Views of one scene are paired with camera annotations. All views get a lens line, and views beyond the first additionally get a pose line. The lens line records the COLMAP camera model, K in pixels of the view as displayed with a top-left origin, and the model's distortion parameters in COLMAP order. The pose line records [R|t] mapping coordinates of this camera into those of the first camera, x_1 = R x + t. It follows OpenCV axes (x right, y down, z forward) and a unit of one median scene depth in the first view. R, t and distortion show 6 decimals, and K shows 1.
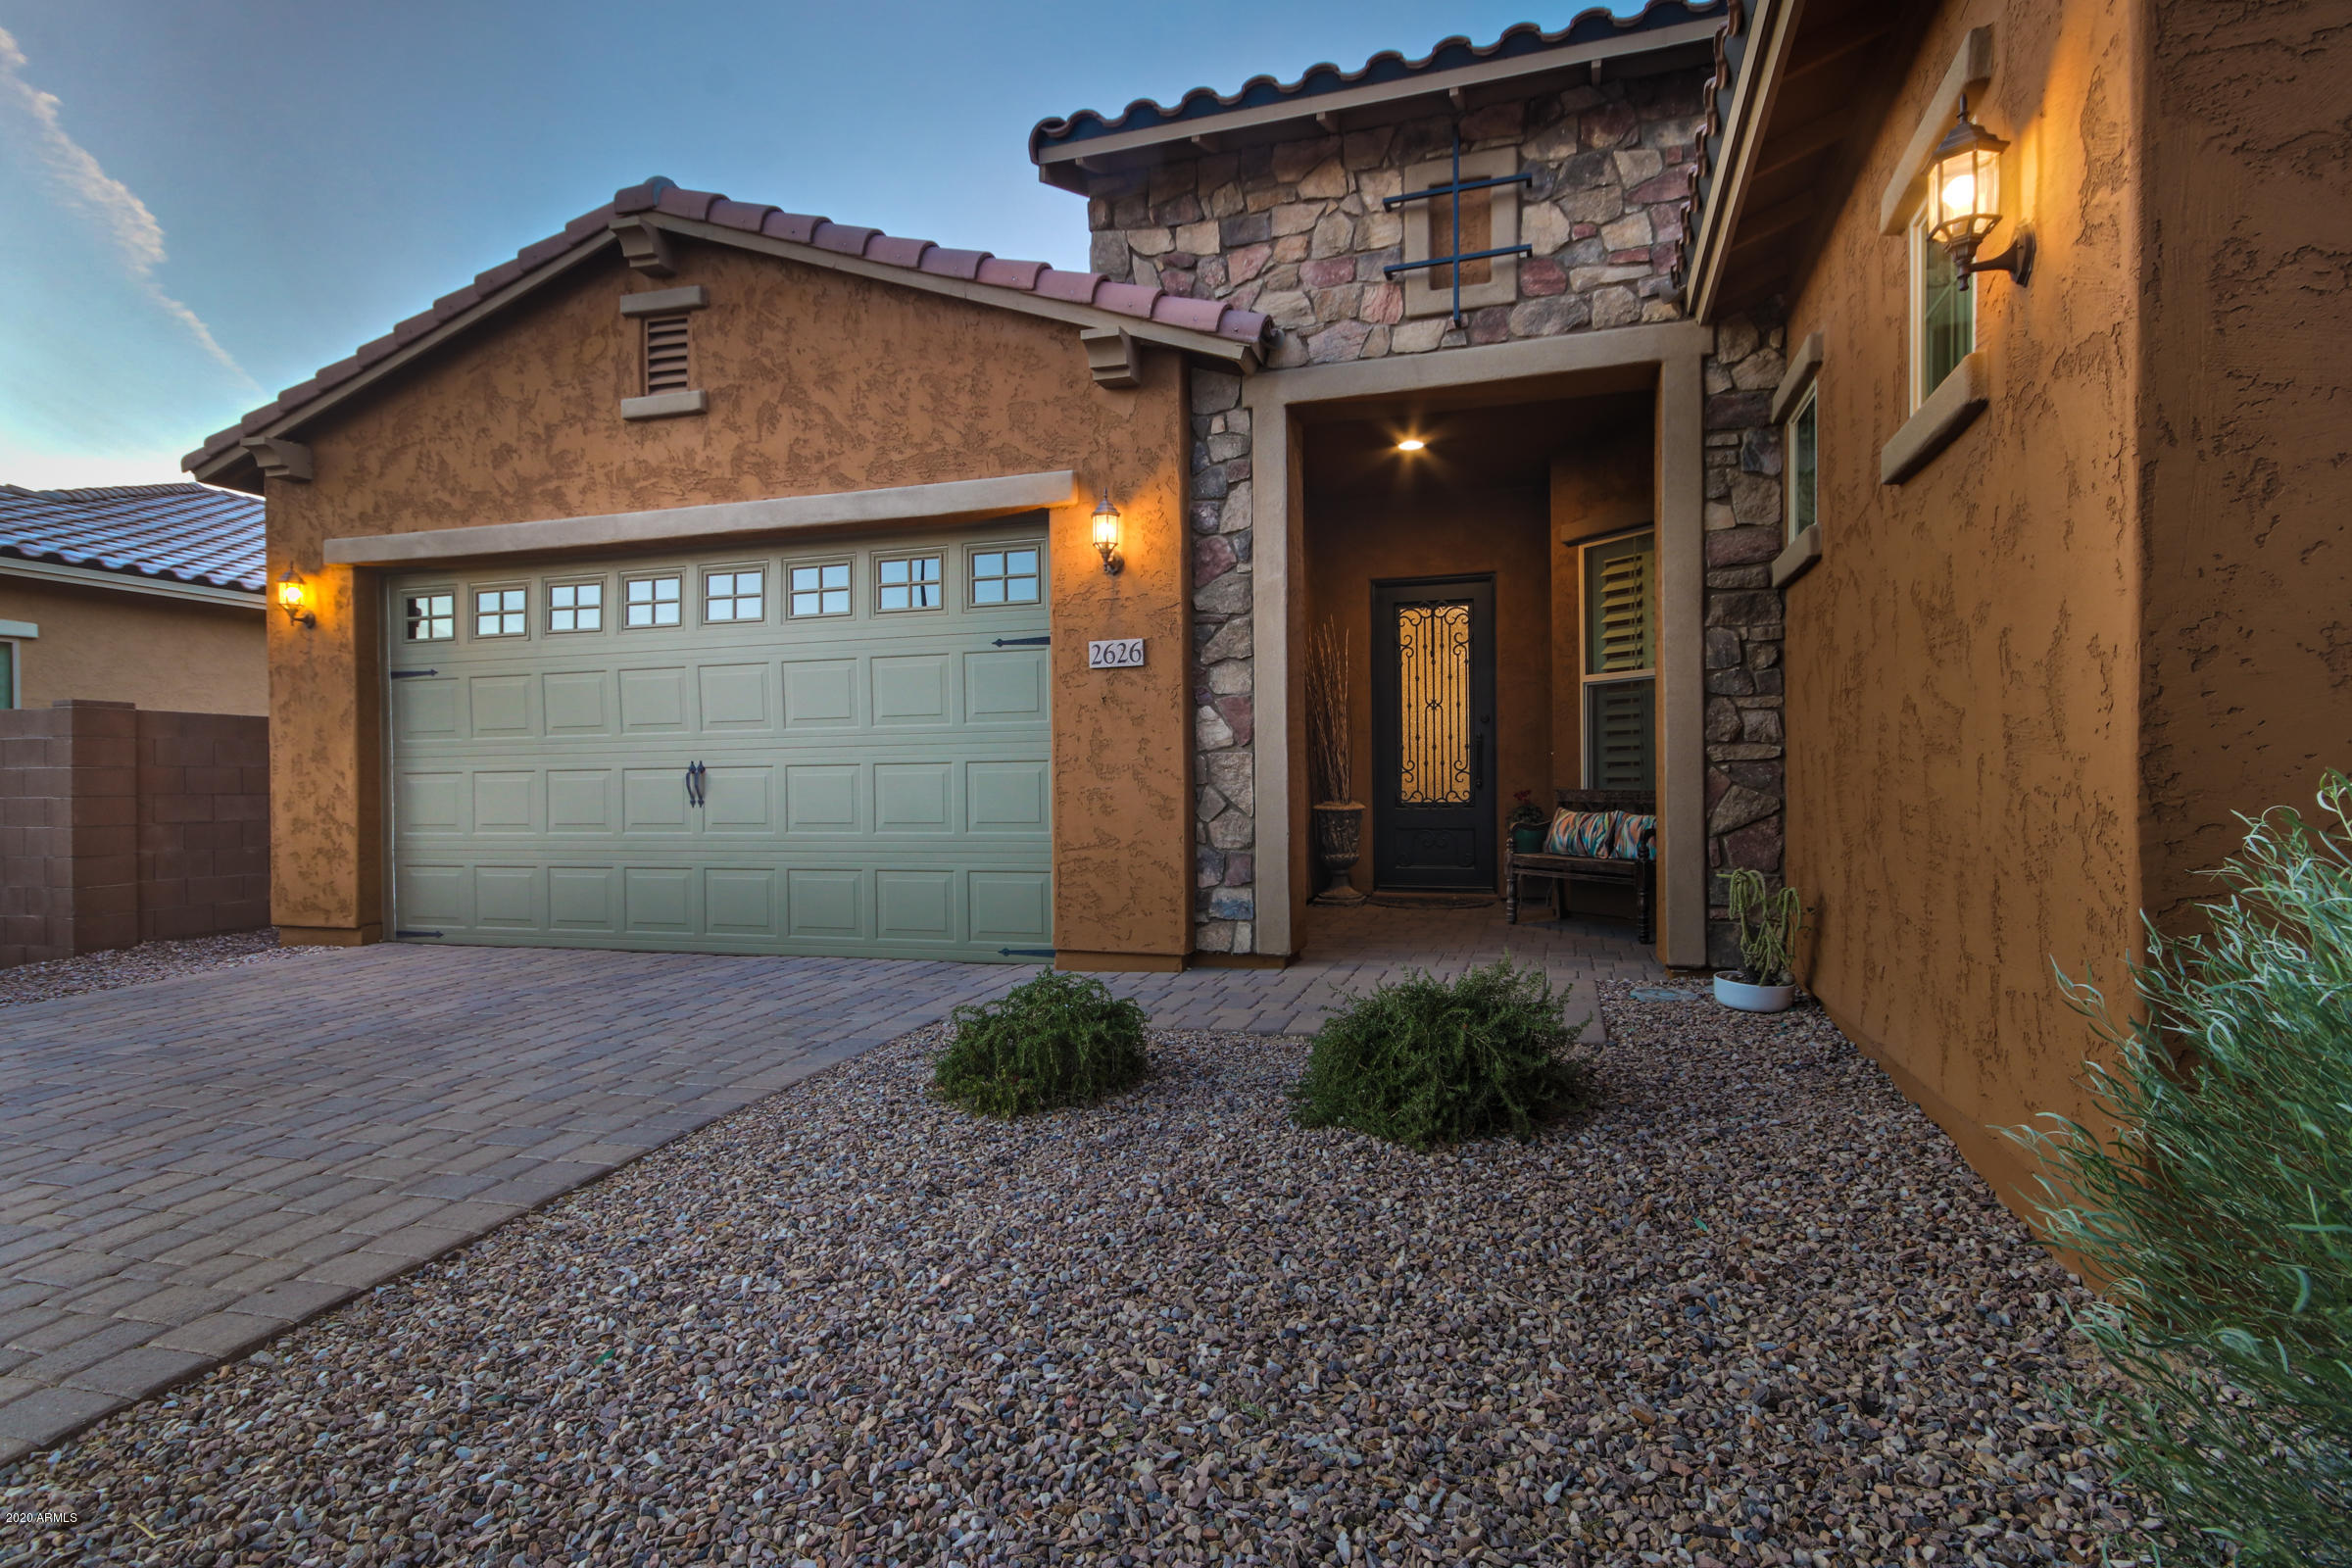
lens RADIAL K [[1360.8, 0, 1135.8], [0, 1360.8, 785.8], [0, 0, 1]] dist [0.021821, 0.000181]
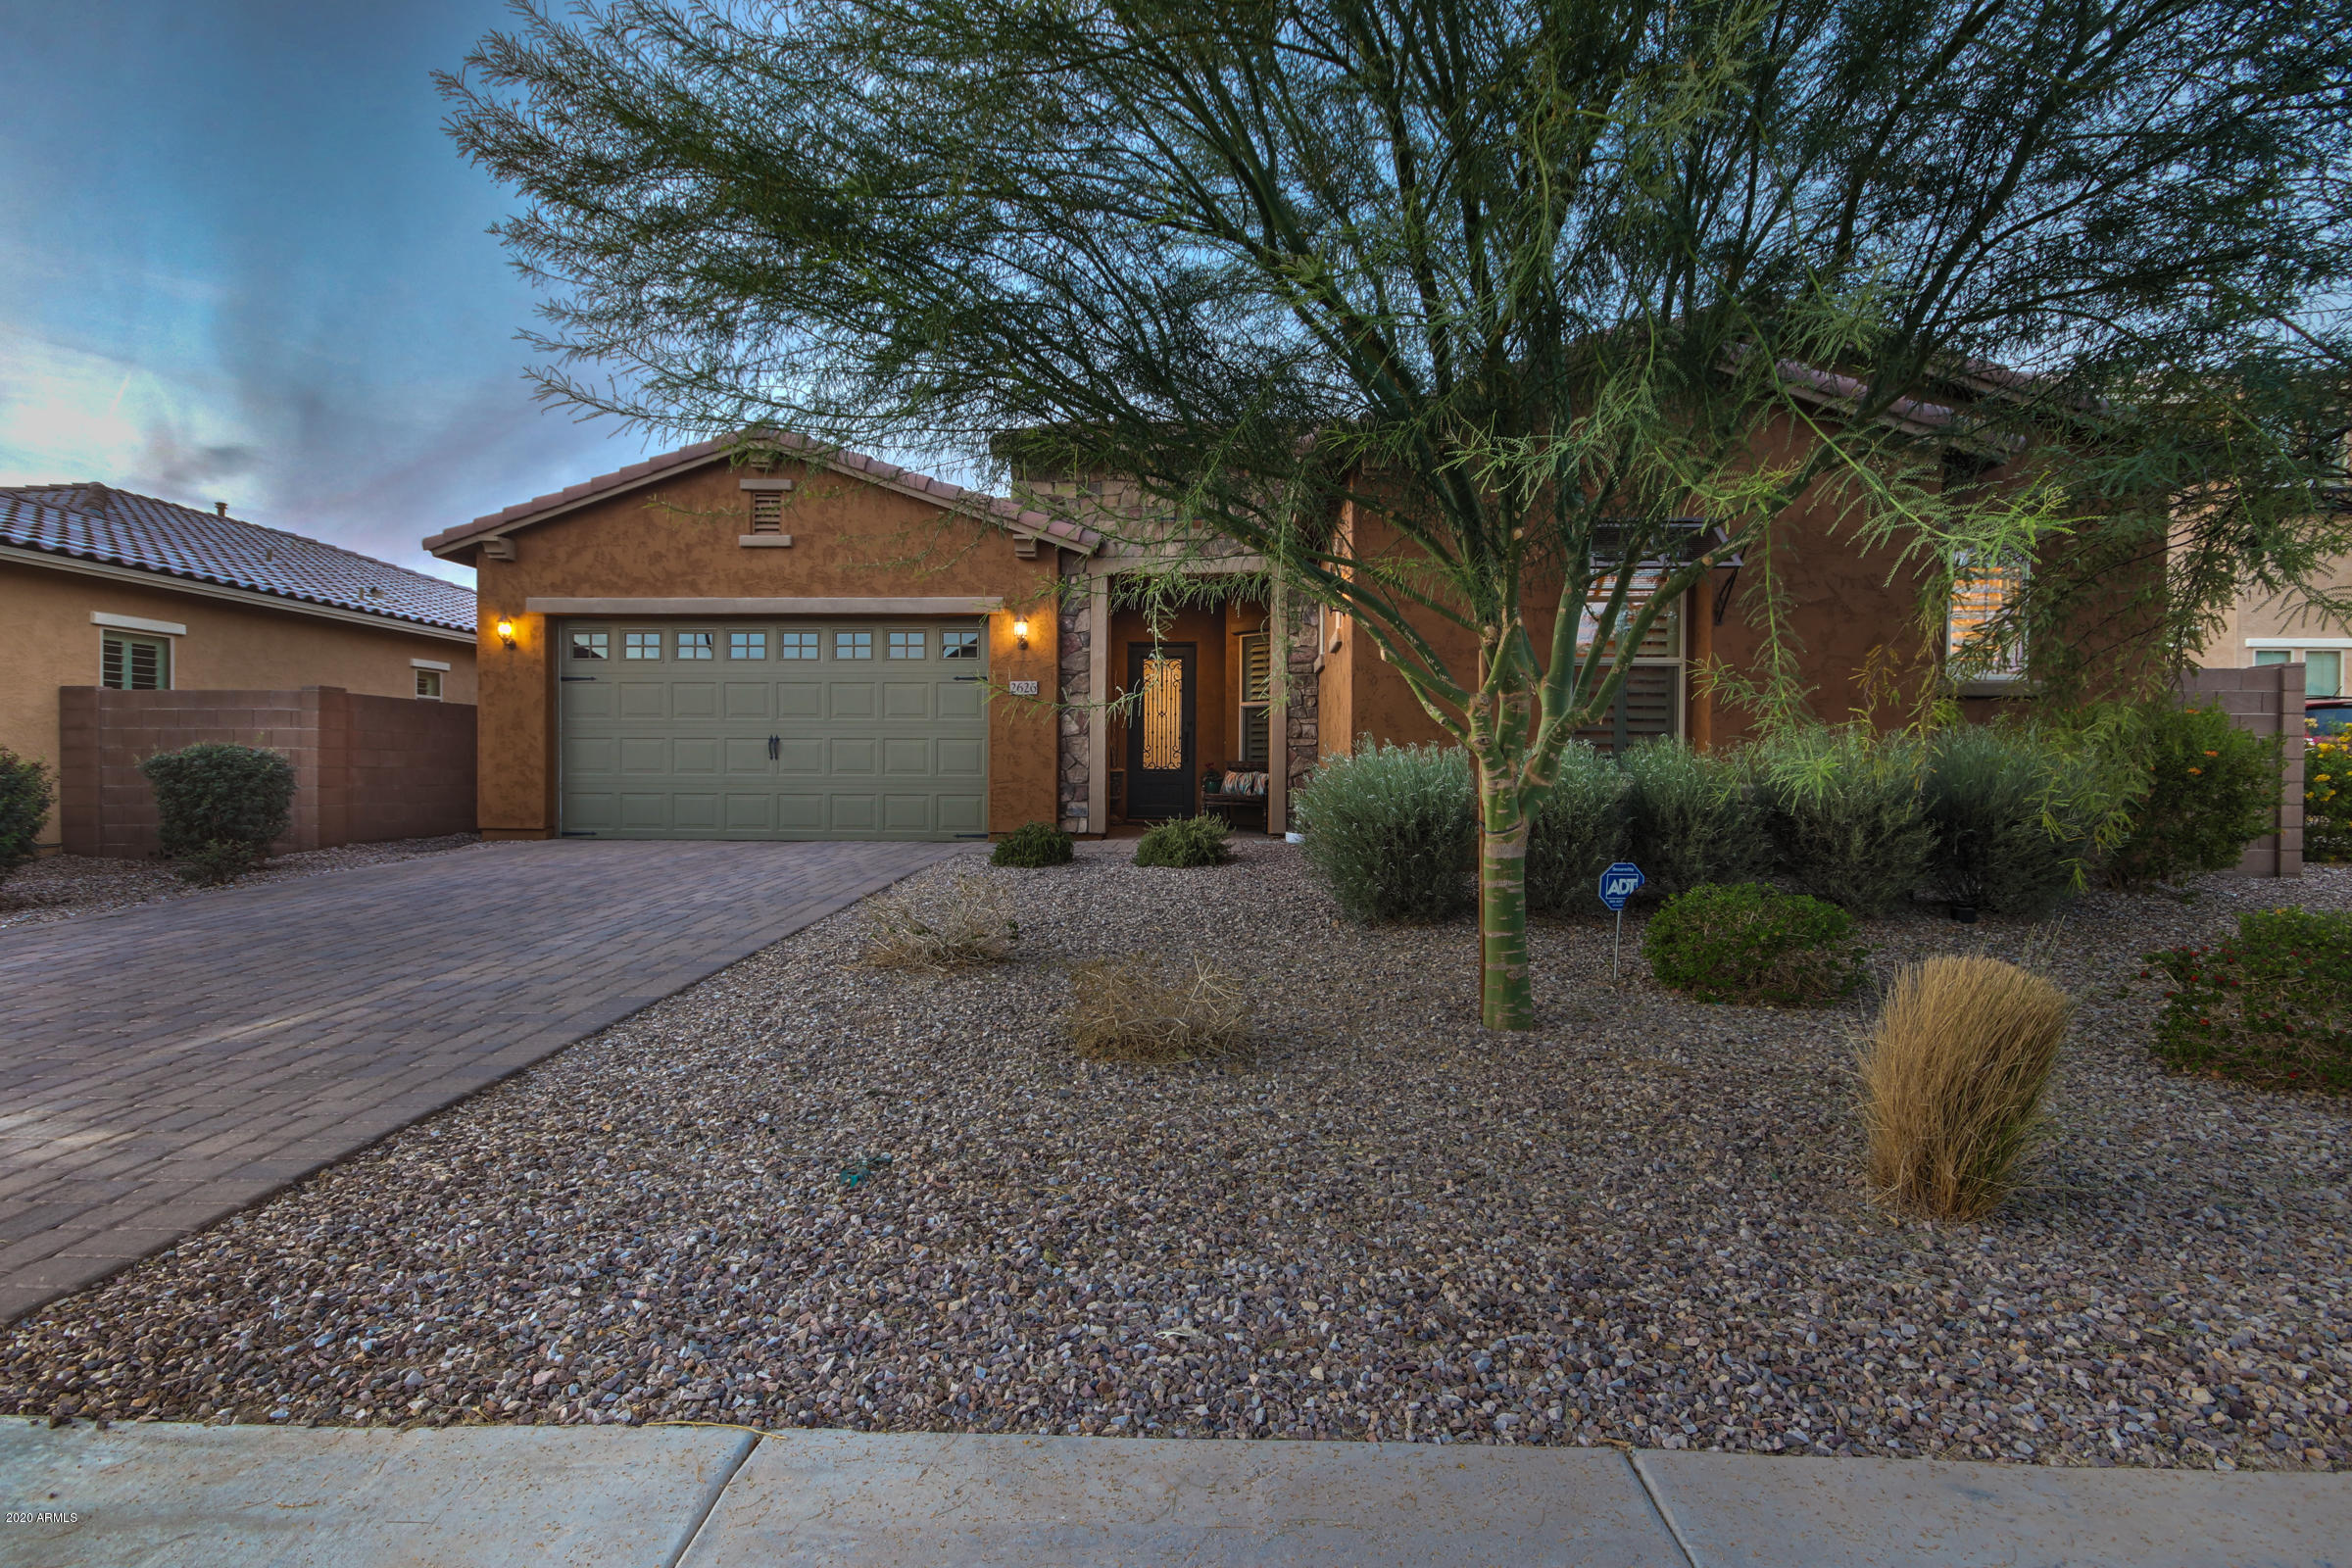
lens RADIAL K [[1412.3, 0, 1258.9], [0, 1412.3, 790.9], [0, 0, 1]] dist [0.022987, -0.000727]
pose [[0.948886, 0.012579, 0.315369, -0.350597], [-0.014947, 0.999875, 0.005092, 0.042847], [-0.315265, -0.009545, 0.948956, -1.149344]]
